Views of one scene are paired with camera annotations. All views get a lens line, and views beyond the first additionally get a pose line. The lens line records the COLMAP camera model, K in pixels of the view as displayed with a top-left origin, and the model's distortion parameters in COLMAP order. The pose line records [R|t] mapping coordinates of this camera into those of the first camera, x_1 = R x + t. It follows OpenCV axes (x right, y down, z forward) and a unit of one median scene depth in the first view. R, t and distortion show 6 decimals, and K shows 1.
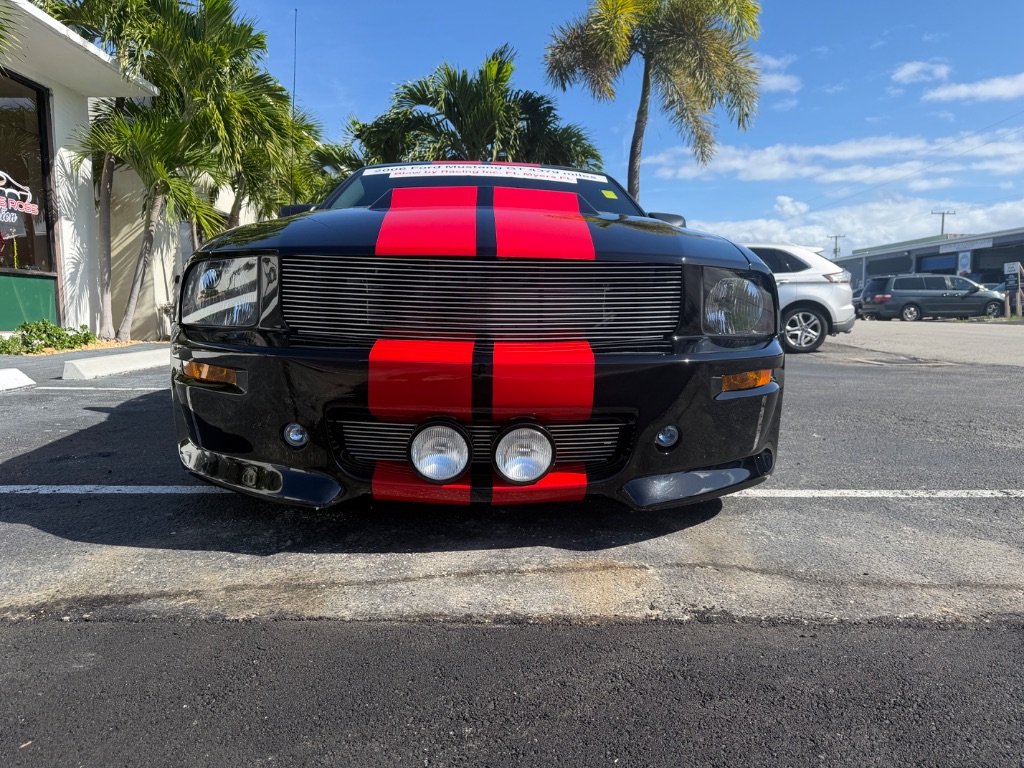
lens RADIAL K [[727.7, 0, 516.3], [0, 727.7, 385.7], [0, 0, 1]] dist [0.021231, -0.028097]
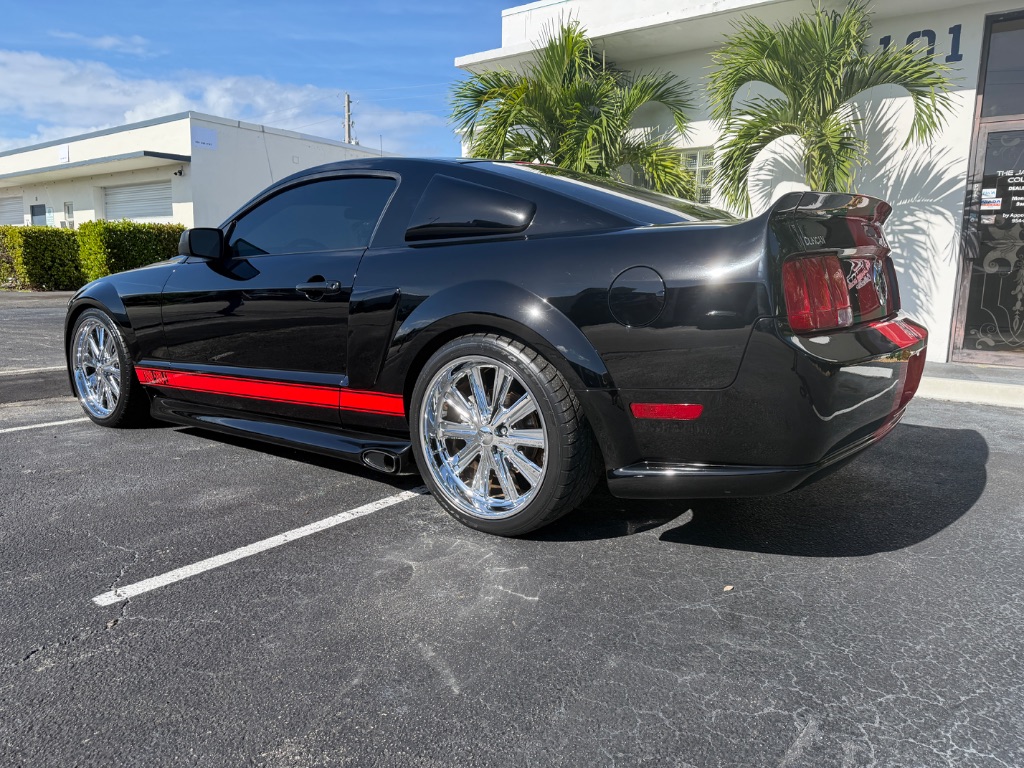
lens RADIAL K [[727.7, 0, 512.2], [0, 727.7, 378.3], [0, 0, 1]] dist [0.021231, -0.028097]
pose [[-0.629557, 0.103924, -0.769973, 1.042610], [-0.096784, 0.972805, 0.210435, -0.432995], [0.770903, 0.207002, -0.602378, 2.880182]]
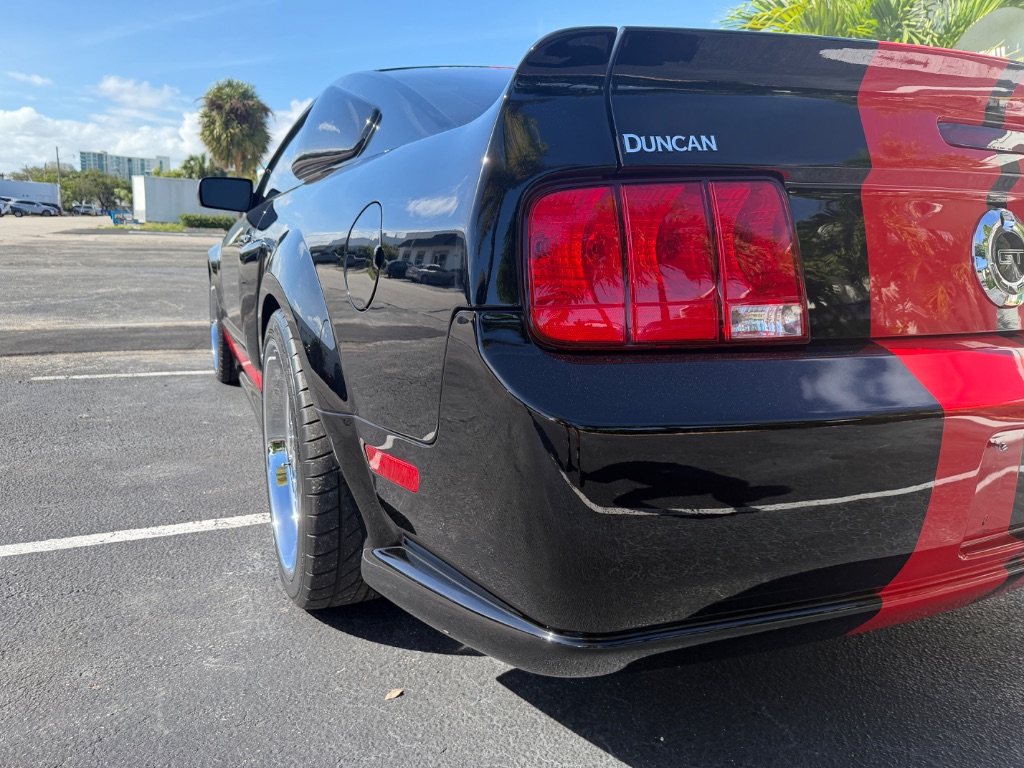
lens RADIAL K [[727.7, 0, 511.7], [0, 727.7, 385.5], [0, 0, 1]] dist [0.021231, -0.028097]
pose [[-0.921959, 0.041749, -0.385032, 0.357482], [-0.079355, 0.952715, 0.293319, -0.426580], [0.379071, 0.300982, -0.875051, 2.936022]]
